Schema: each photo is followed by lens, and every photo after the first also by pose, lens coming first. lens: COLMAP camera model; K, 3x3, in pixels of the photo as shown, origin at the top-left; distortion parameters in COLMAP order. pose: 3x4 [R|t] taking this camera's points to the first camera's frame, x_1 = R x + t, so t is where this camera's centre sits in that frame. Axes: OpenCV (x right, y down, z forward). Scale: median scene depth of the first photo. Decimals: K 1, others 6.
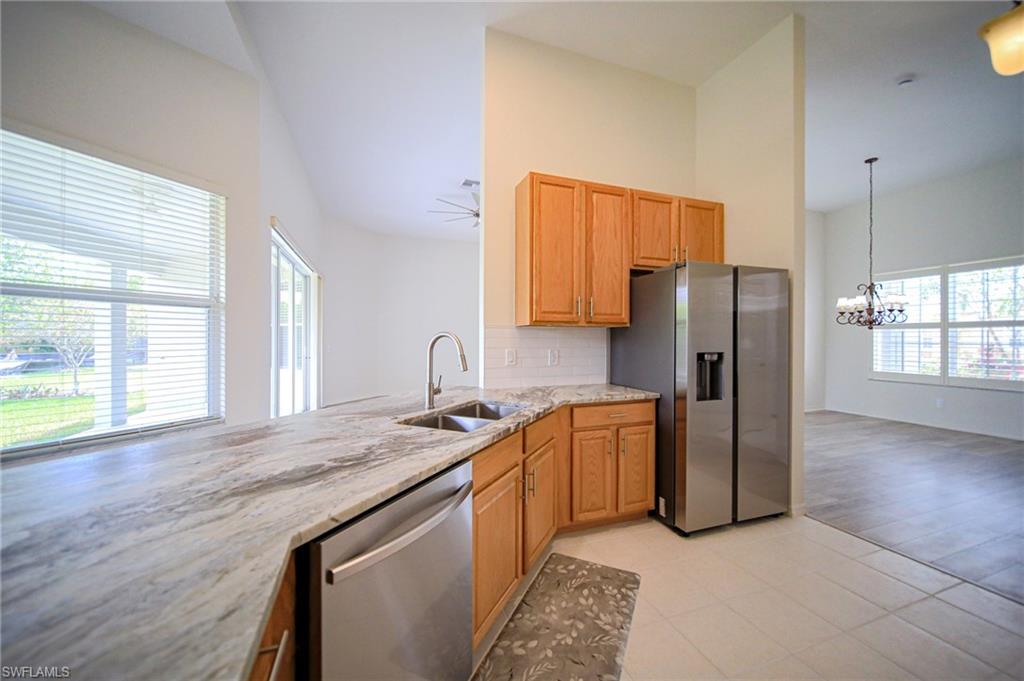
lens RADIAL K [[383.8, 0, 512.3], [0, 383.8, 338.7], [0, 0, 1]] dist [-0.001485, -0.000029]
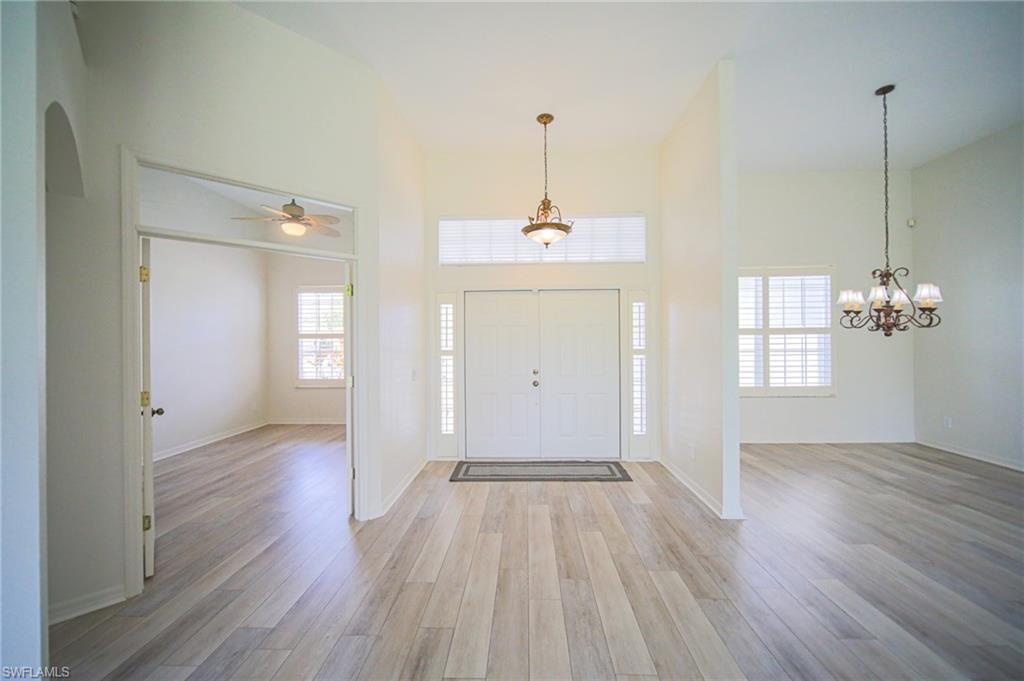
lens RADIAL K [[383.8, 0, 512.3], [0, 383.8, 338.7], [0, 0, 1]] dist [-0.001485, -0.000029]
pose [[0.379456, -0.004032, 0.925201, 0.097507], [0.011478, 0.999934, -0.000350, -0.055388], [-0.925139, 0.010752, 0.379477, 2.763508]]
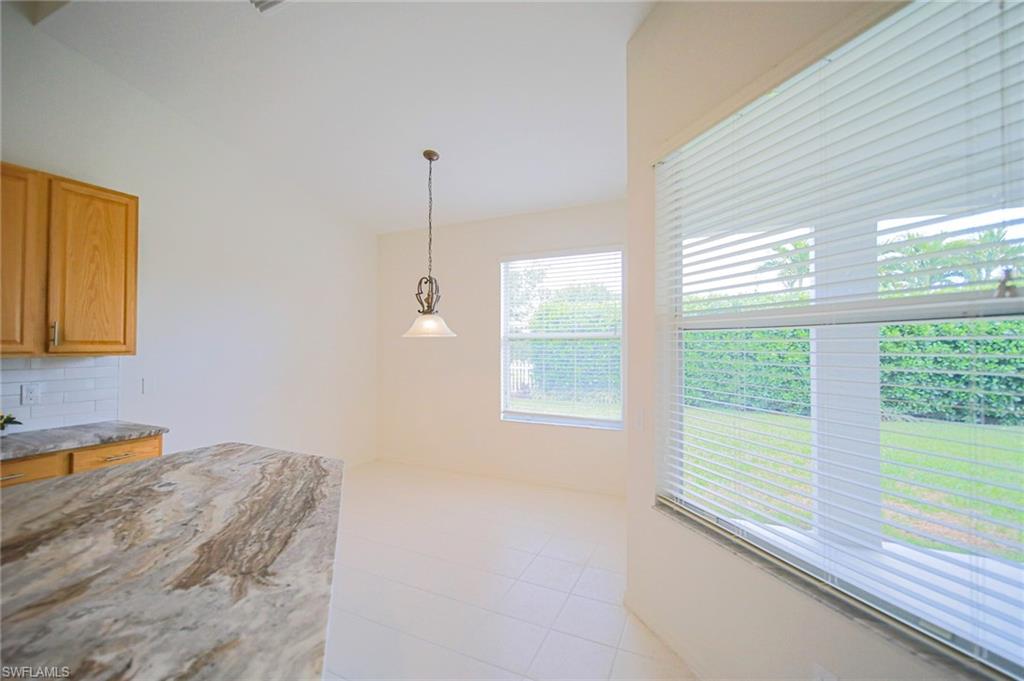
lens RADIAL K [[422.3, 0, 506.3], [0, 422.3, 338.0], [0, 0, 1]] dist [-0.001440, -0.000231]
pose [[-0.715075, -0.017718, -0.698823, -0.304516], [-0.004867, 0.999781, -0.020368, -0.065395], [0.699030, -0.011163, -0.715005, 1.111047]]
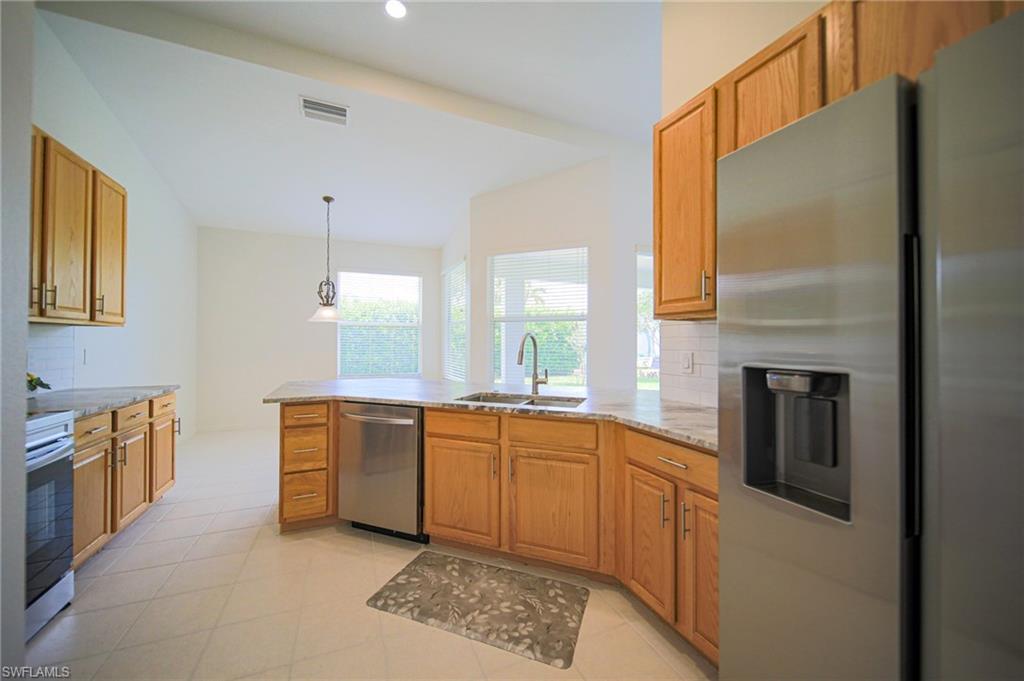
lens RADIAL K [[379.1, 0, 507.7], [0, 379.1, 338.2], [0, 0, 1]] dist [0.000579, 0.000011]
pose [[0.050389, -0.011334, -0.998665, 0.871275], [-0.001393, 0.999934, -0.011419, 0.010582], [0.998729, 0.001966, 0.050370, 0.717574]]
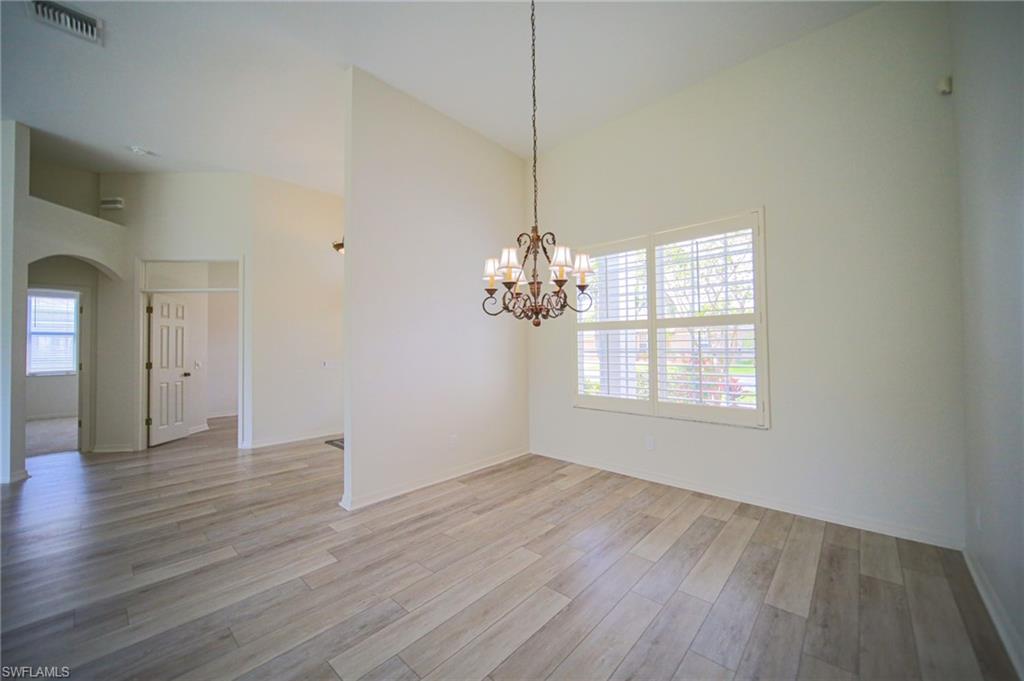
lens RADIAL K [[383.7, 0, 516.4], [0, 383.7, 338.9], [0, 0, 1]] dist [-0.003529, -0.000121]
pose [[0.885553, -0.002998, 0.464529, 1.401846], [0.013606, 0.999718, -0.019485, 0.001376], [-0.464340, 0.023576, 0.885343, 1.196794]]
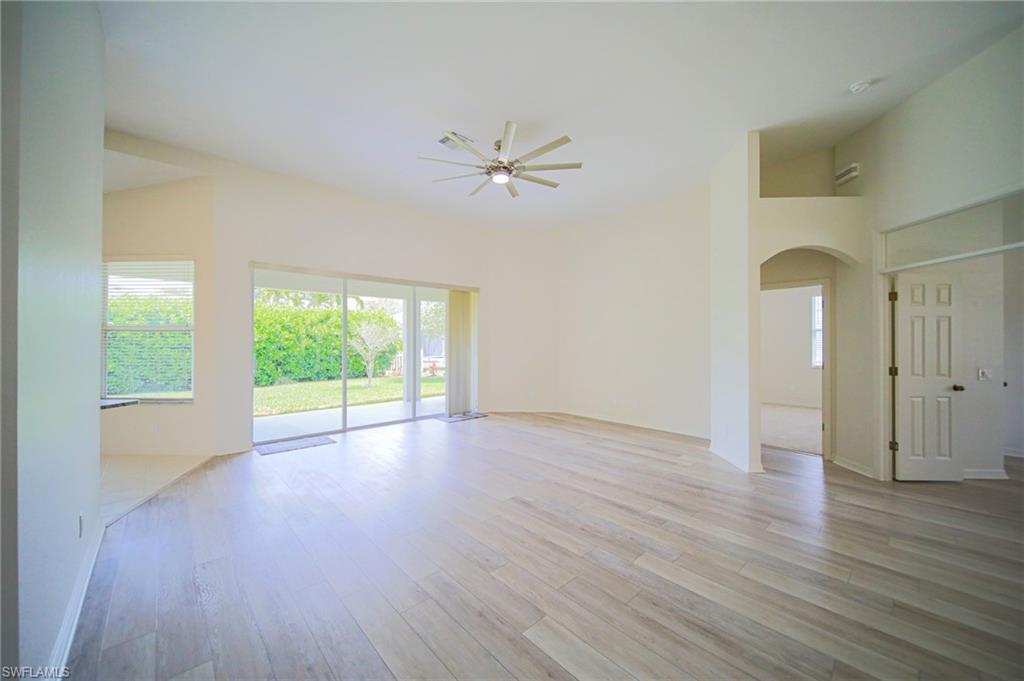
lens RADIAL K [[376.5, 0, 512.0], [0, 376.5, 340.5], [0, 0, 1]] dist [-0.001997, -0.000245]
pose [[0.382585, -0.007056, -0.923893, 1.415875], [0.001031, 0.999973, -0.007210, -0.035836], [0.923920, 0.001806, 0.382582, 1.944521]]
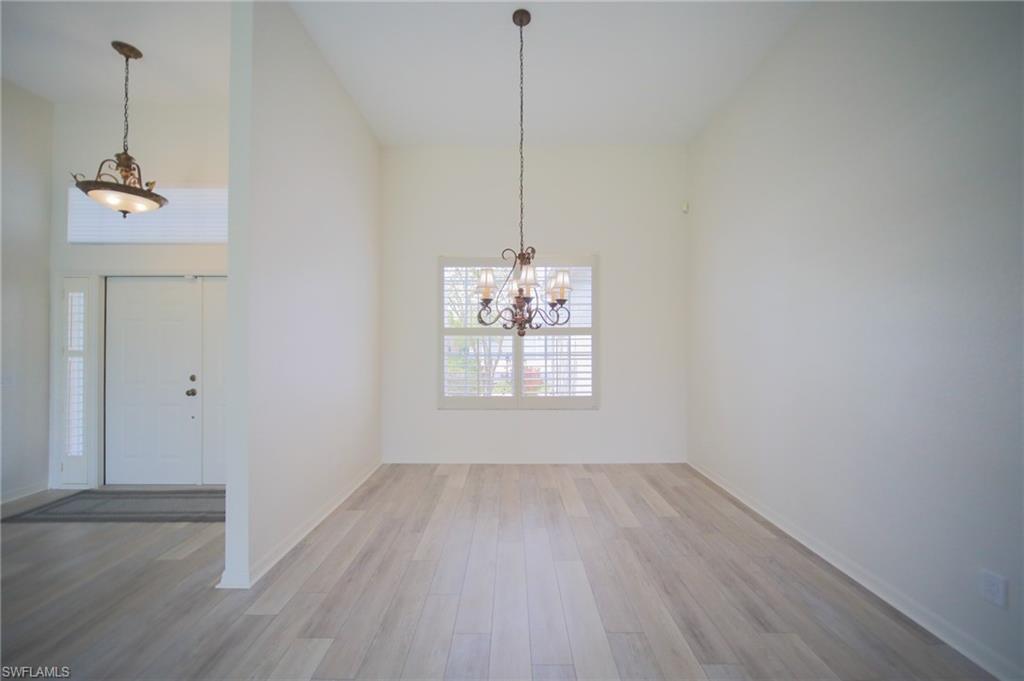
lens RADIAL K [[383.8, 0, 512.3], [0, 383.8, 338.7], [0, 0, 1]] dist [-0.001485, -0.000029]
pose [[0.341773, 0.004756, 0.939770, 0.880661], [0.002456, 0.999979, -0.005953, -0.035379], [-0.939779, 0.004342, 0.341754, 1.689761]]
